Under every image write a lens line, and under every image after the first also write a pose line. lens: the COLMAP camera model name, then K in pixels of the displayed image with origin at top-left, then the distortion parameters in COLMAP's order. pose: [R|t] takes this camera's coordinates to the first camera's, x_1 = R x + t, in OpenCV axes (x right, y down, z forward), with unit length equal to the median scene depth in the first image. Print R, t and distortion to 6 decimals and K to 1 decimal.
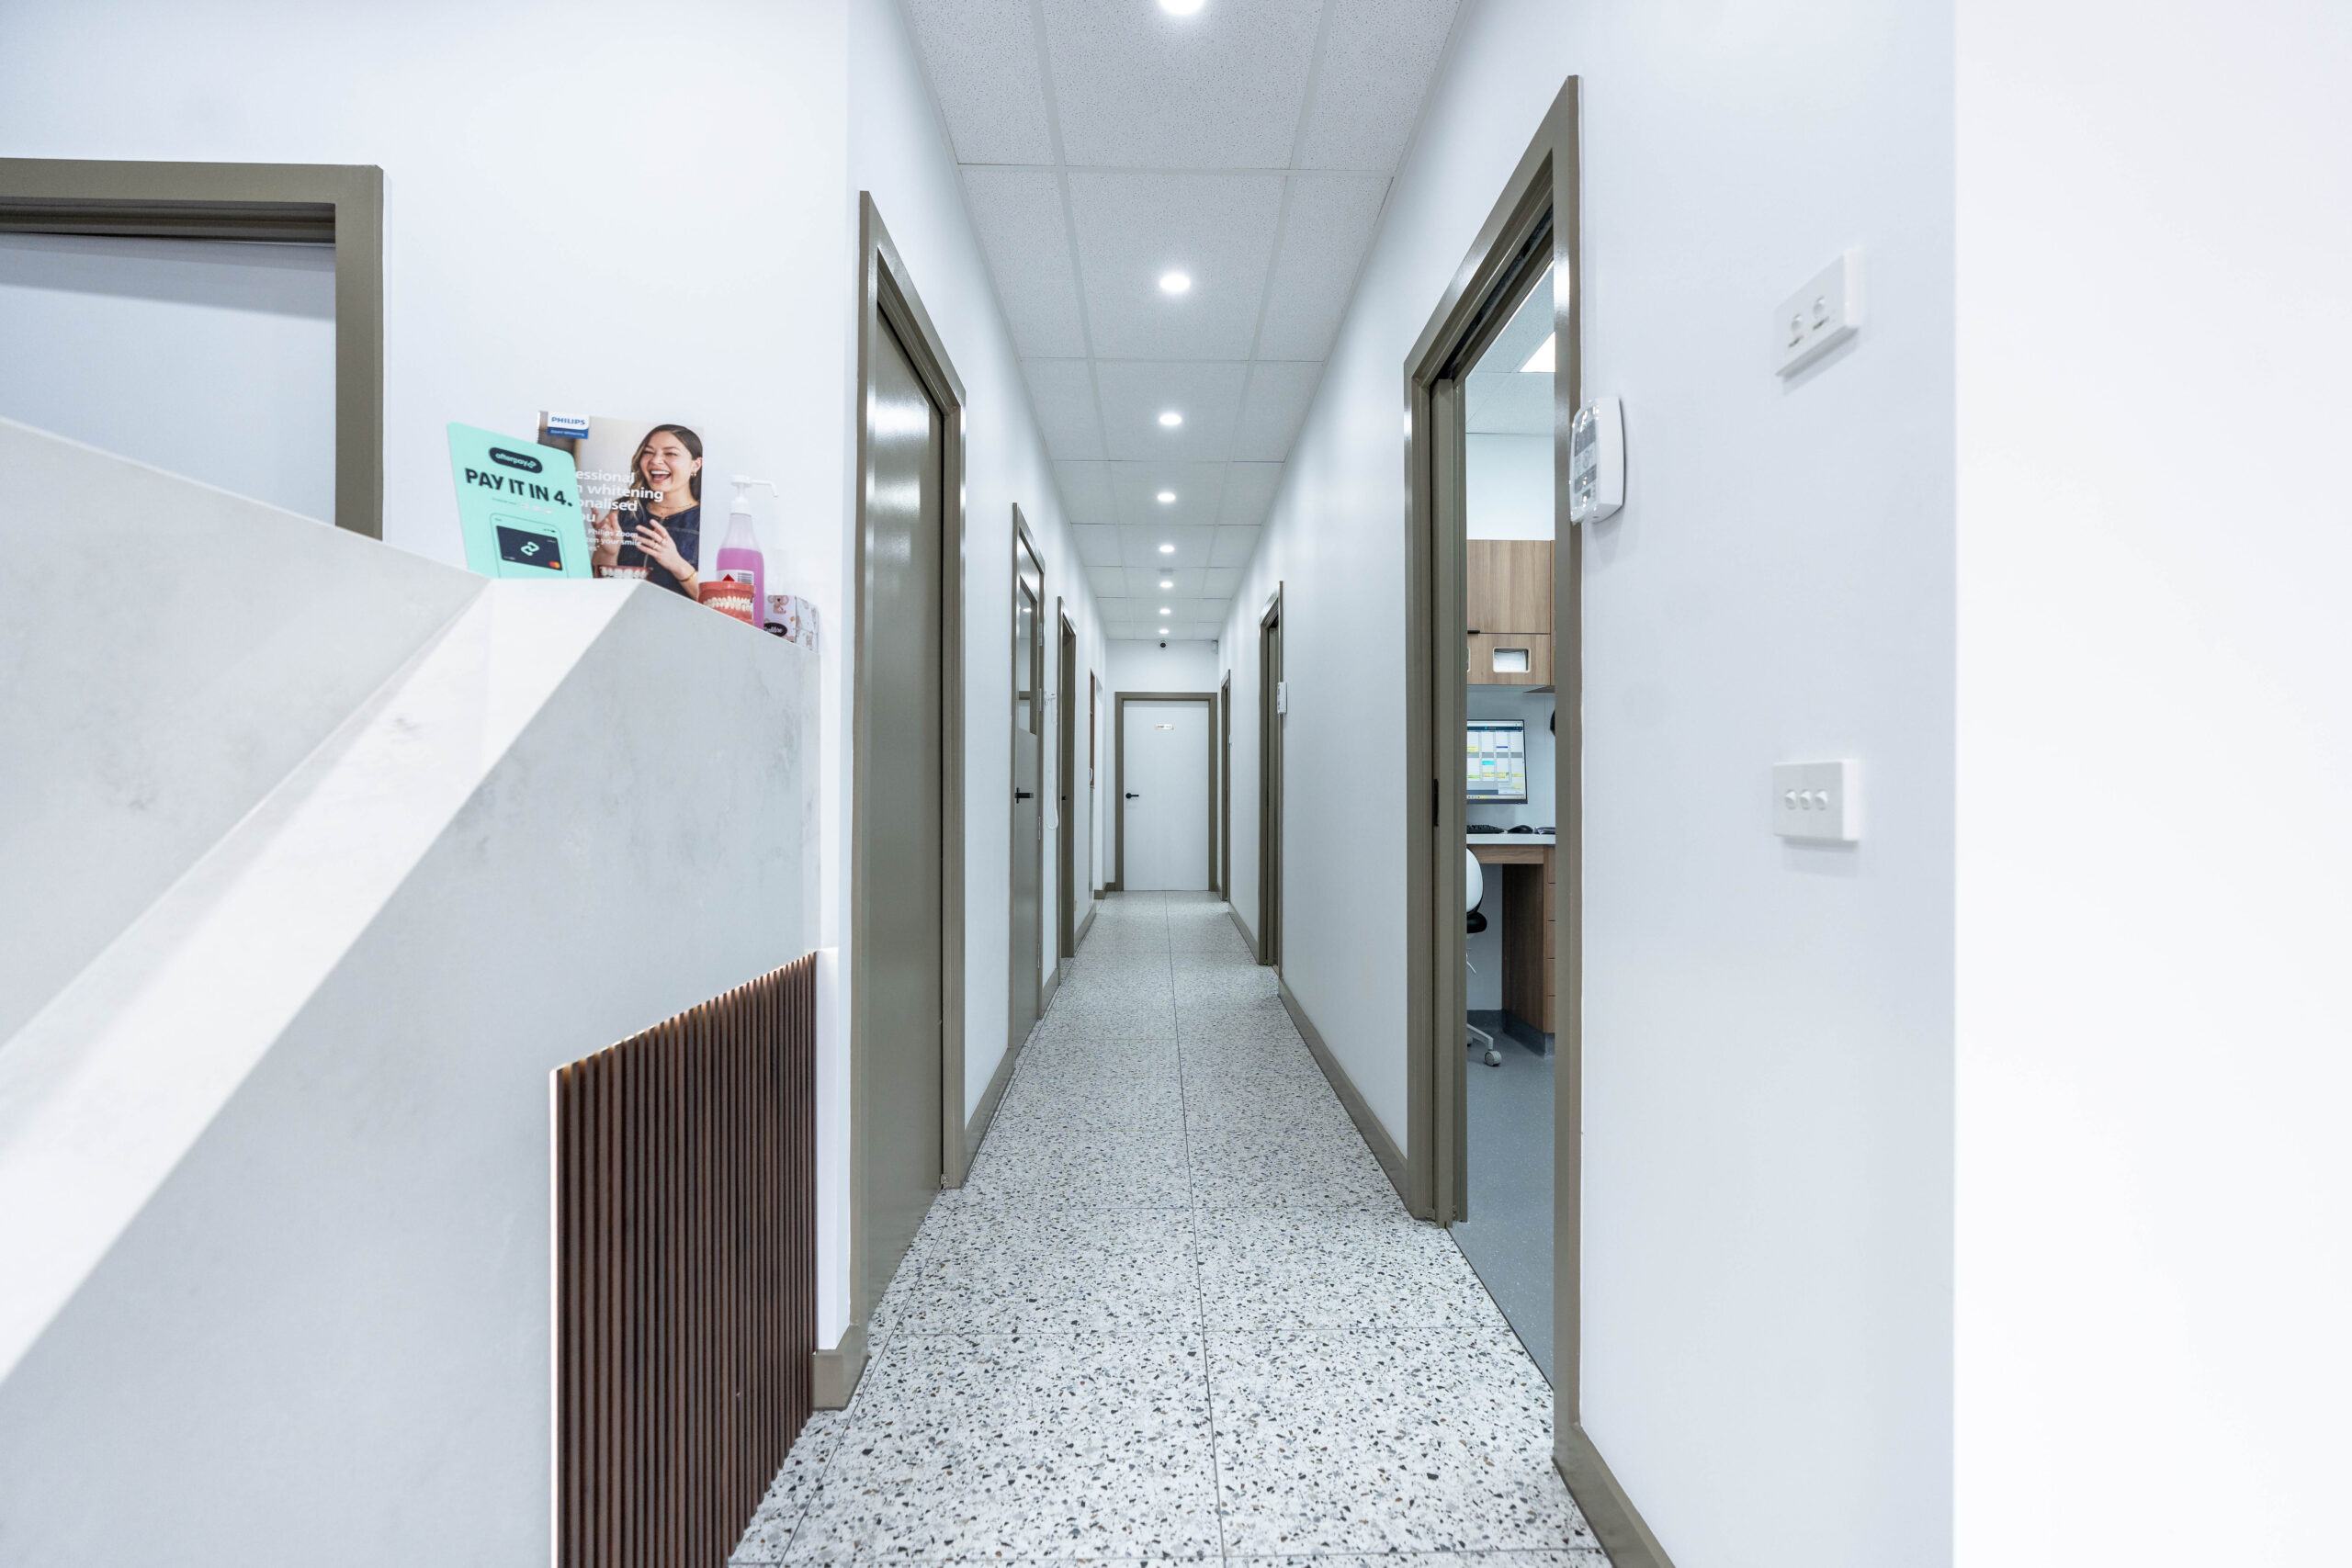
lens RADIAL K [[1051.4, 0, 1185.1], [0, 1051.4, 786.0], [0, 0, 1]] dist [-0.011924, 0.004357]
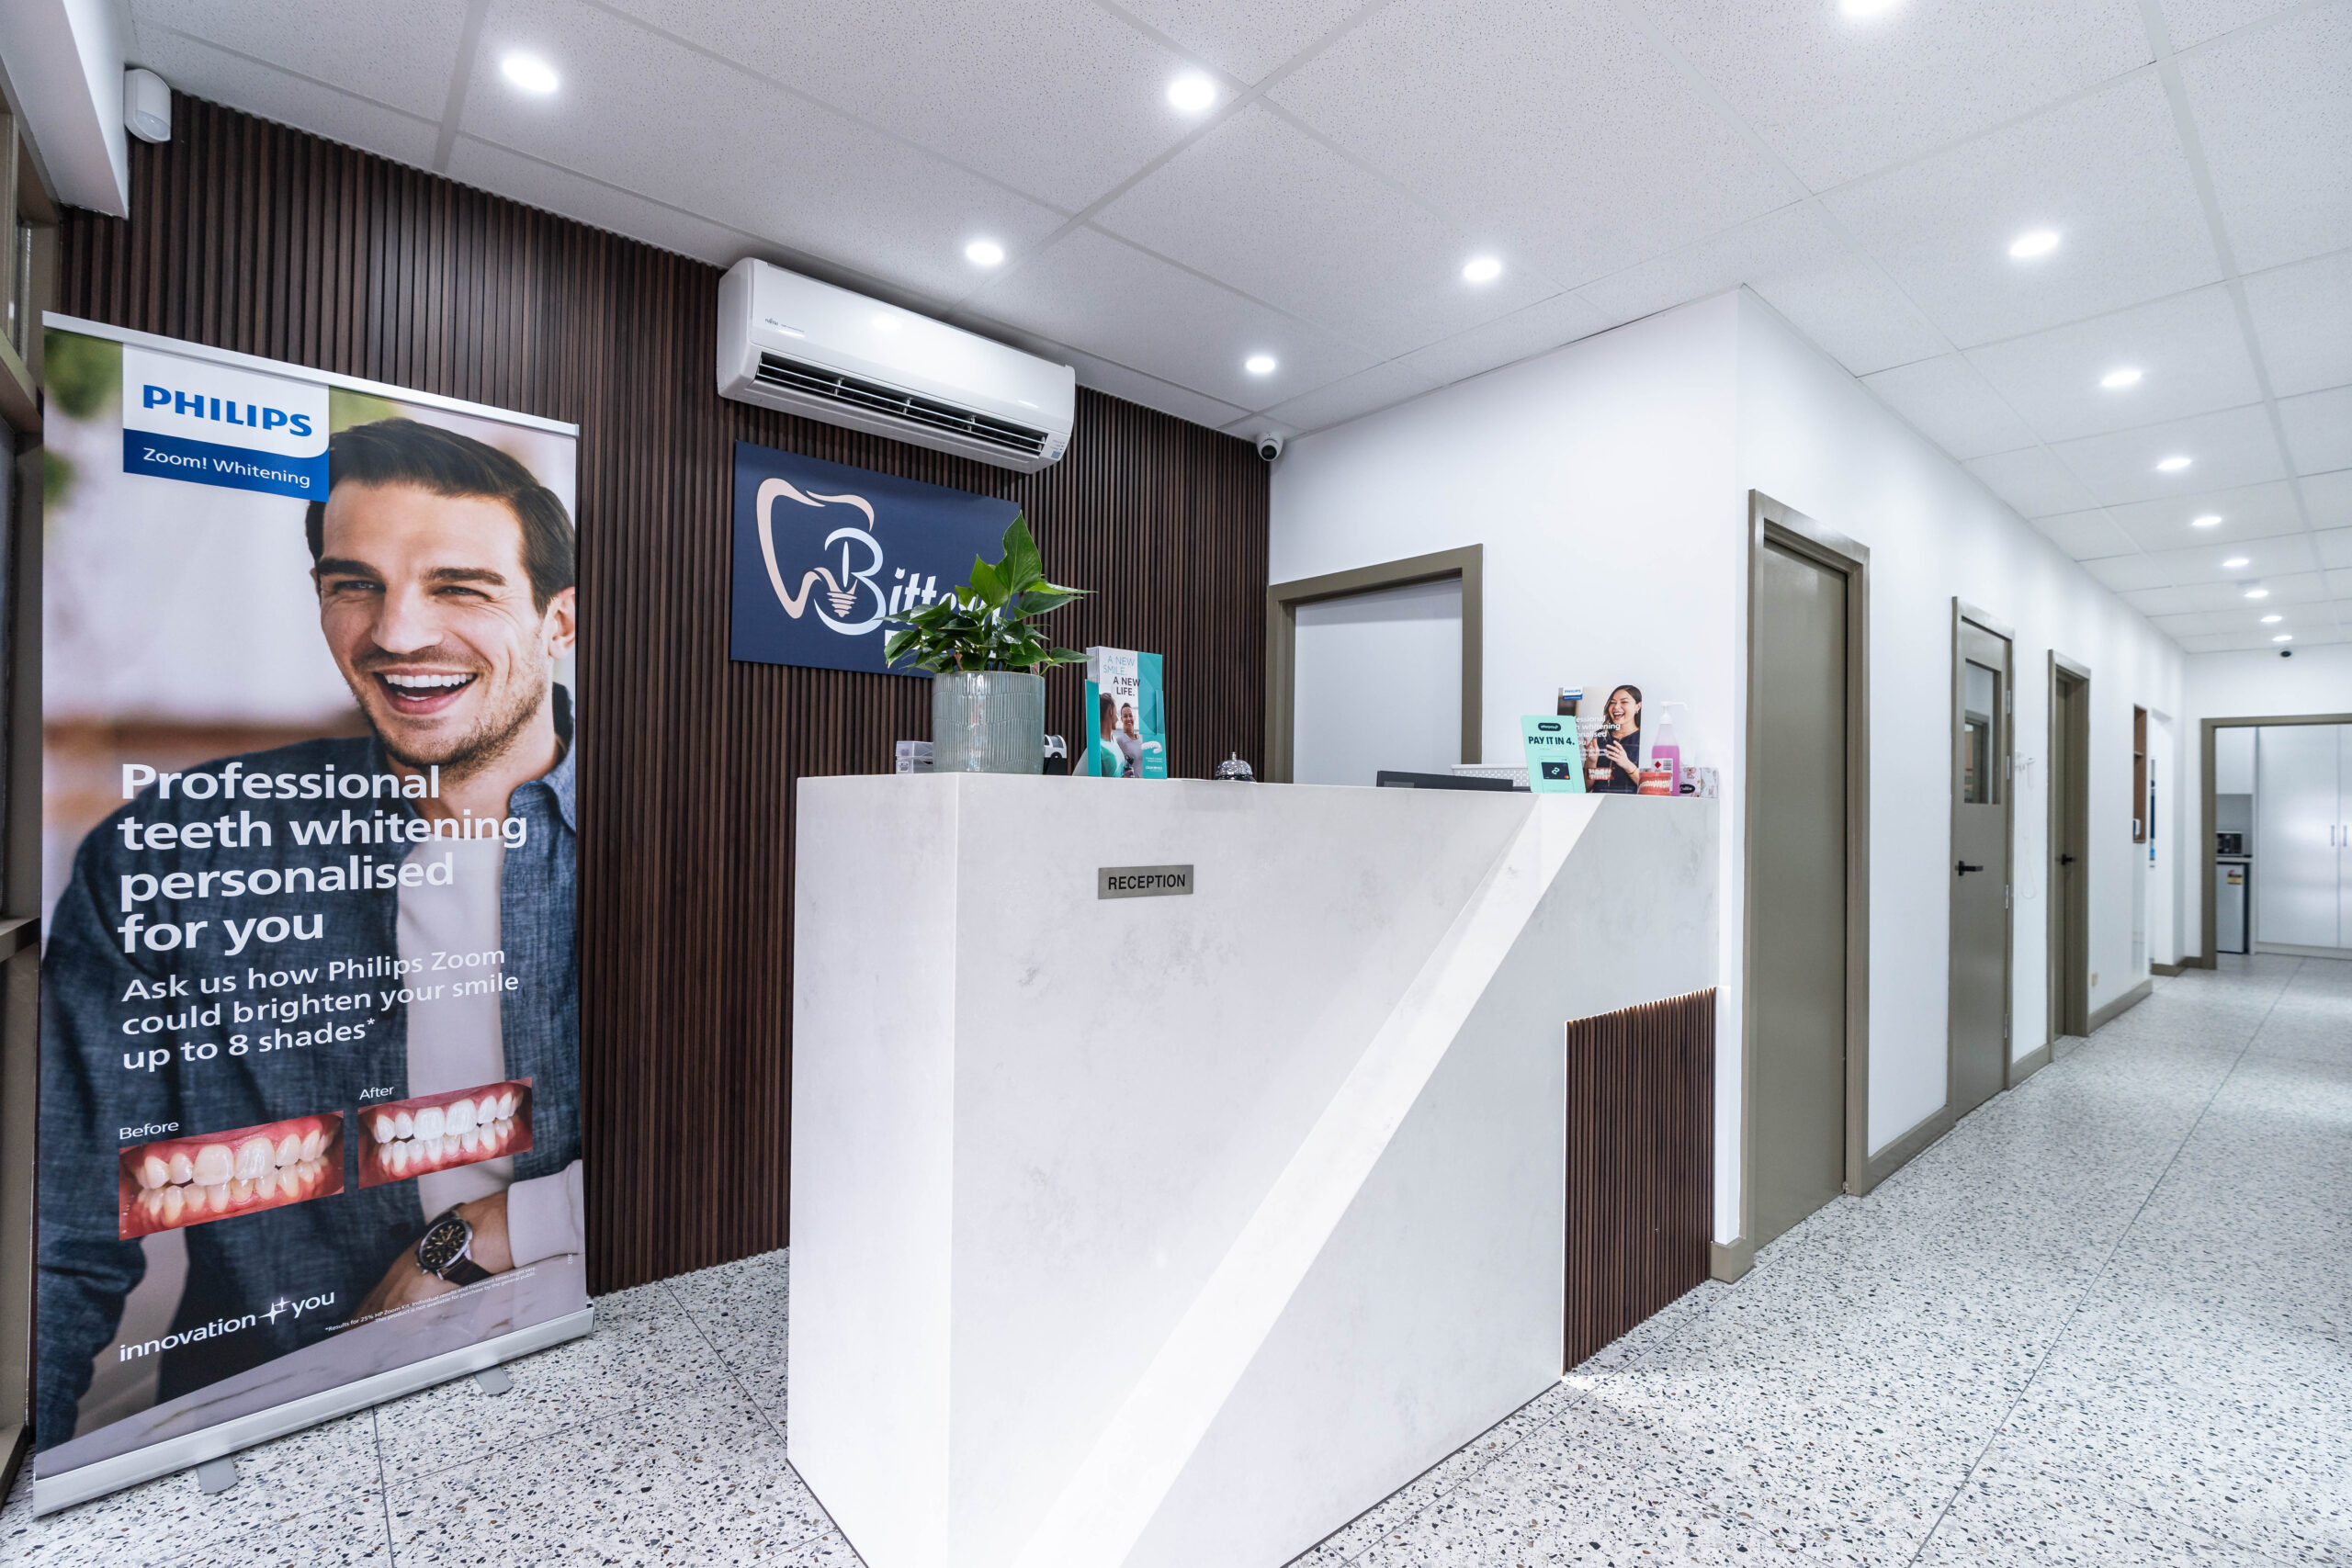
lens RADIAL K [[1051.4, 0, 1182.2], [0, 1051.4, 789.4], [0, 0, 1]] dist [-0.011924, 0.004357]
pose [[0.633465, -0.003046, -0.773766, 0.372996], [-0.010061, 0.999875, -0.012173, -0.115925], [0.773706, 0.015496, 0.633355, -0.644459]]
